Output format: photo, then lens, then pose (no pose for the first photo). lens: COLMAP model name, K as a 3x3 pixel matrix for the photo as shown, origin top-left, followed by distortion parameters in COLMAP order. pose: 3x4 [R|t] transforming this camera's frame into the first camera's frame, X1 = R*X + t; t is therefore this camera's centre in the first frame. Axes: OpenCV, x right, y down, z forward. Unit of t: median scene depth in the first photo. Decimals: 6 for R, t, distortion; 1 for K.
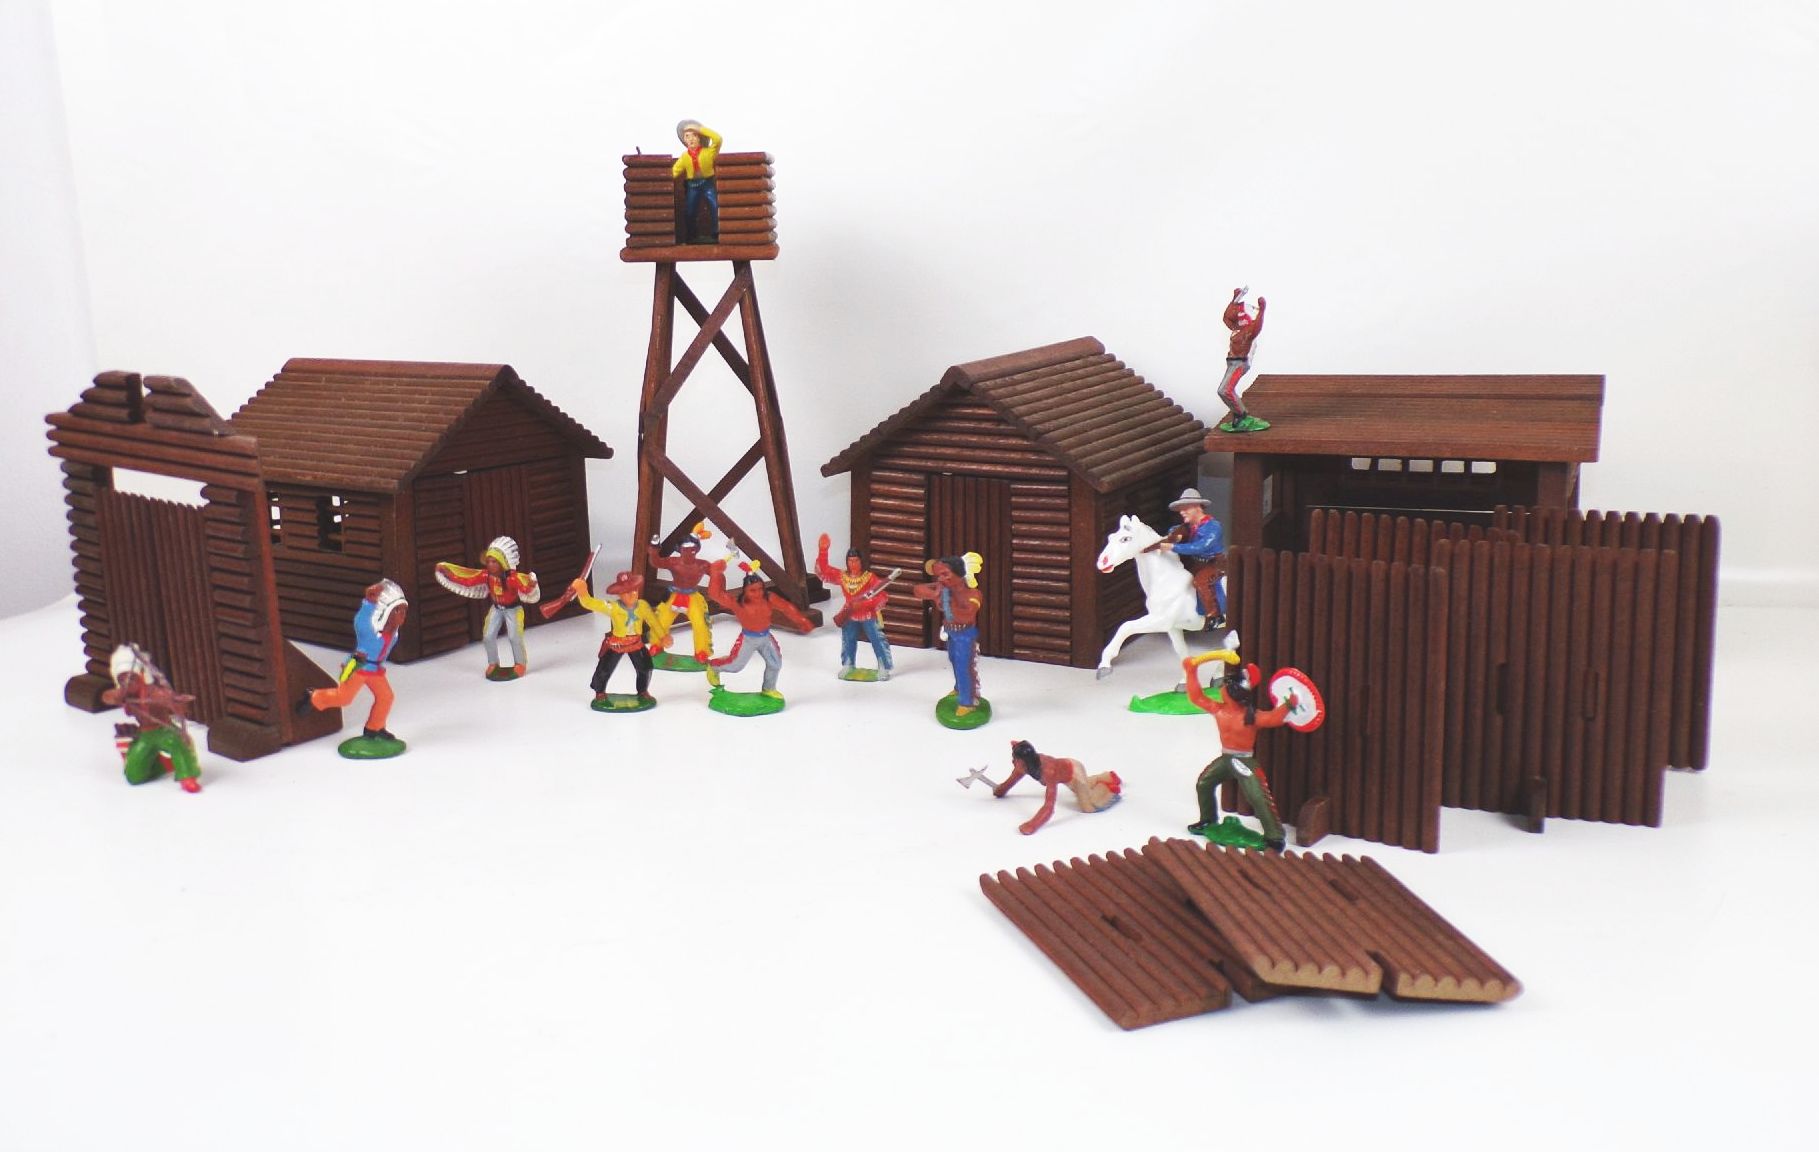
lens RADIAL K [[1429.2, 0, 857.6], [0, 1429.2, 532.8], [0, 0, 1]] dist [0.025966, 0.003750]
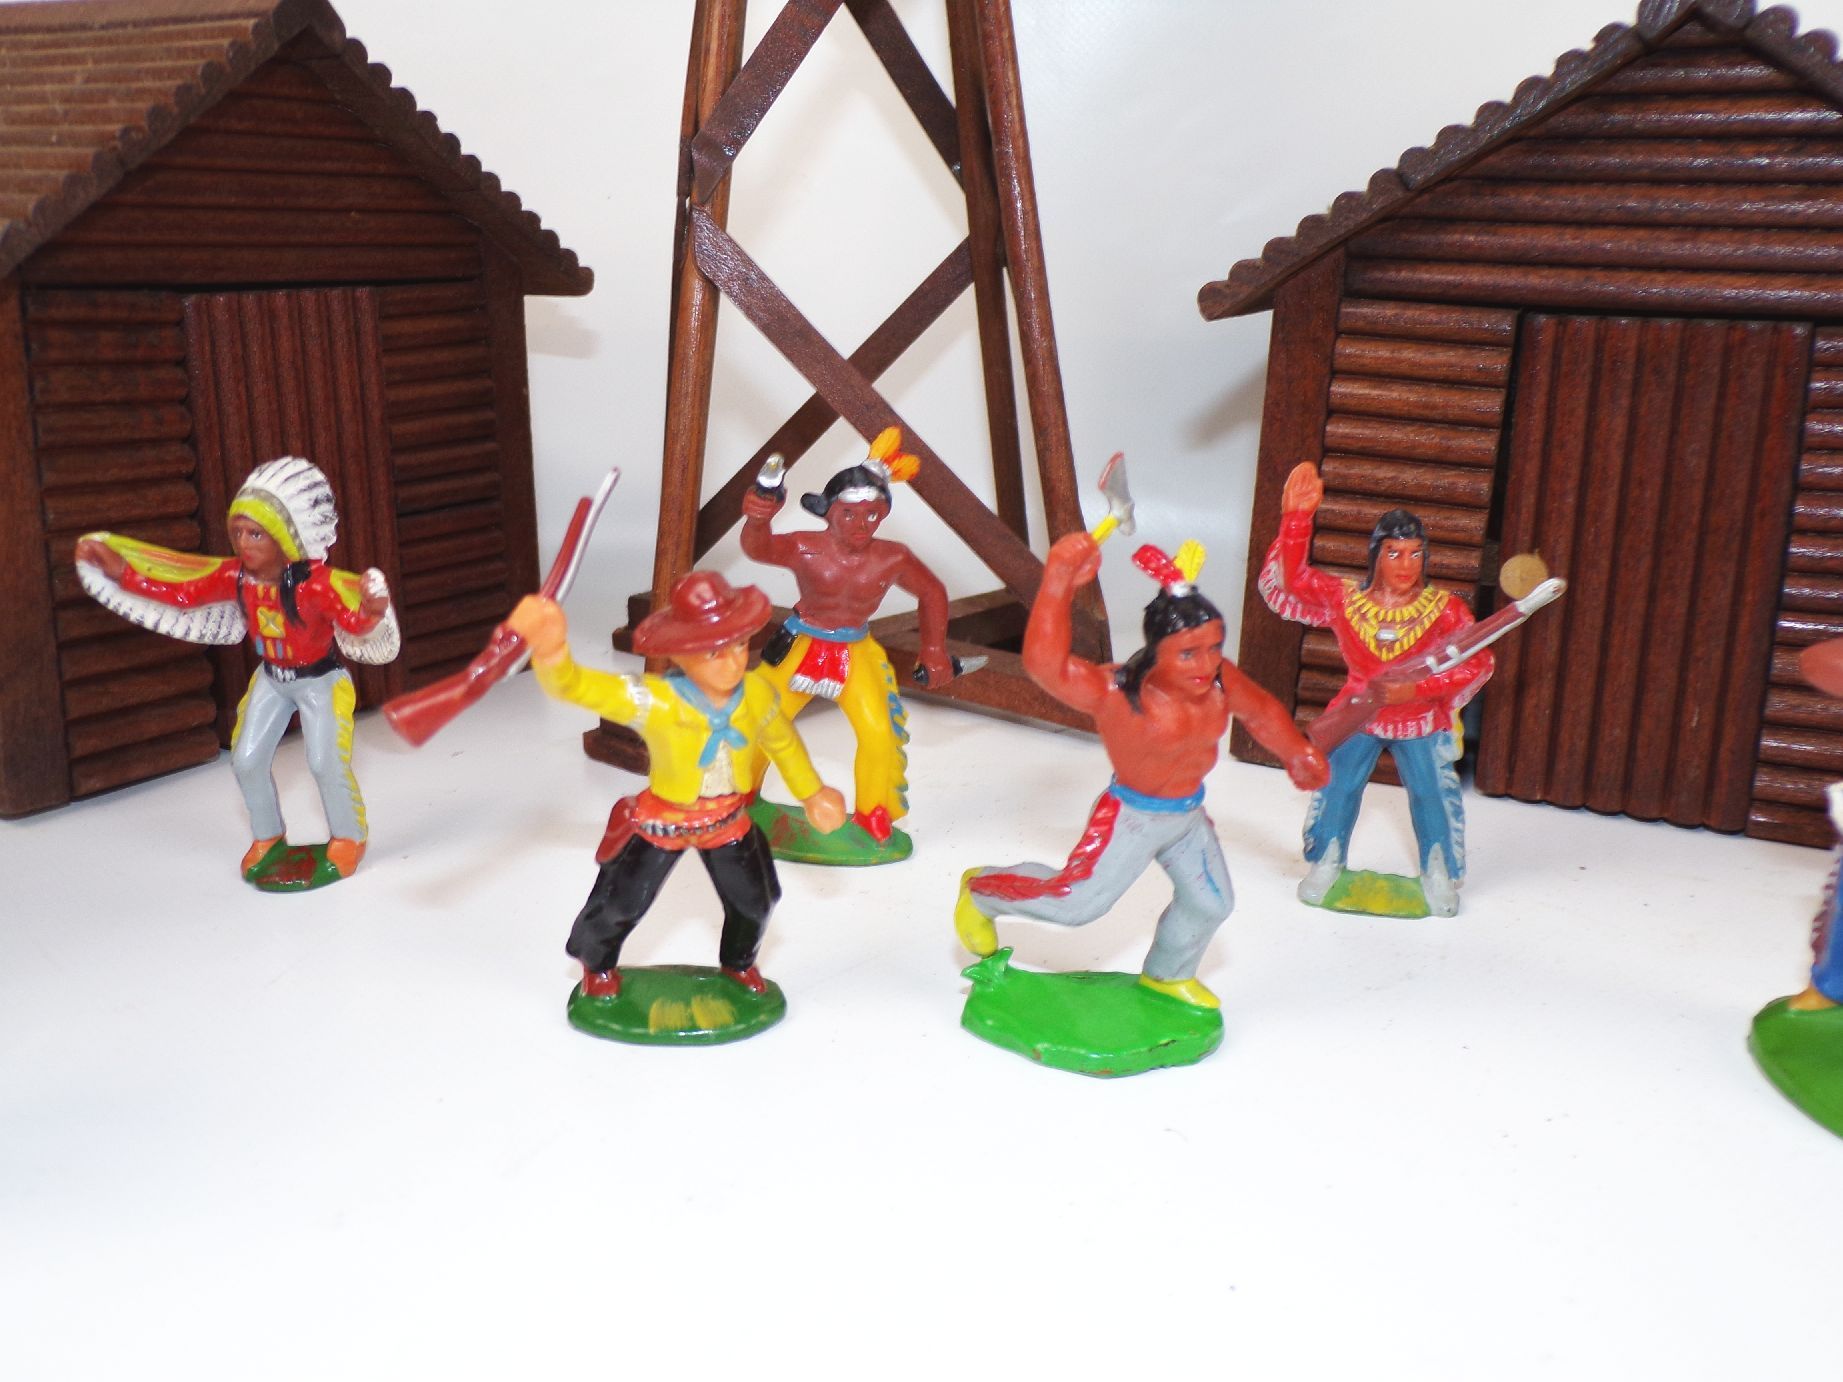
lens RADIAL K [[1718.2, 0, 928.4], [0, 1718.2, 685.2], [0, 0, 1]] dist [0.020308, 0.000000]
pose [[0.998067, 0.015374, 0.060215, -0.126113], [-0.020629, 0.995937, 0.087656, 0.017194], [-0.058622, -0.088728, 0.994329, 0.604193]]
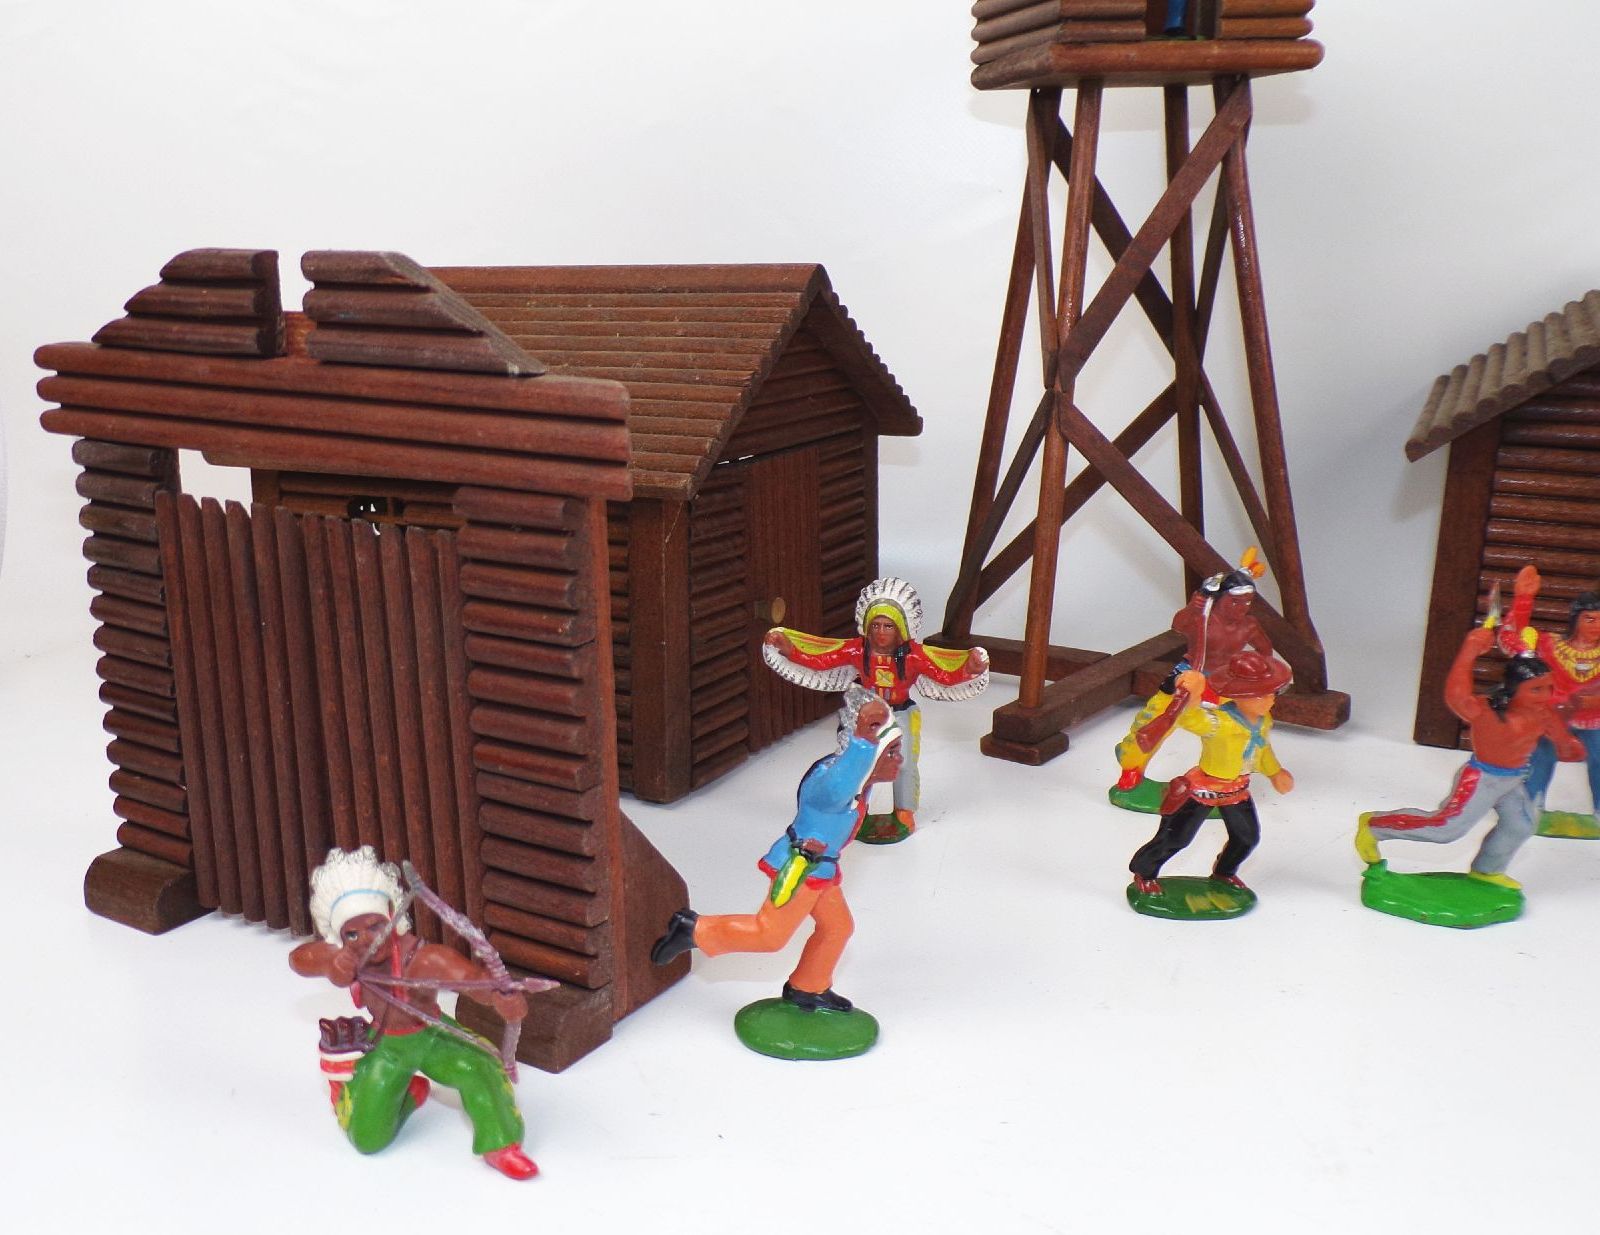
lens RADIAL K [[1615.2, 0, 798.7], [0, 1615.2, 624.0], [0, 0, 1]] dist [0.017352, 0.000000]
pose [[0.998200, -0.013537, 0.058426, -0.322071], [0.010209, 0.998328, 0.056890, -0.014943], [-0.059098, -0.056191, 0.996669, 0.403239]]
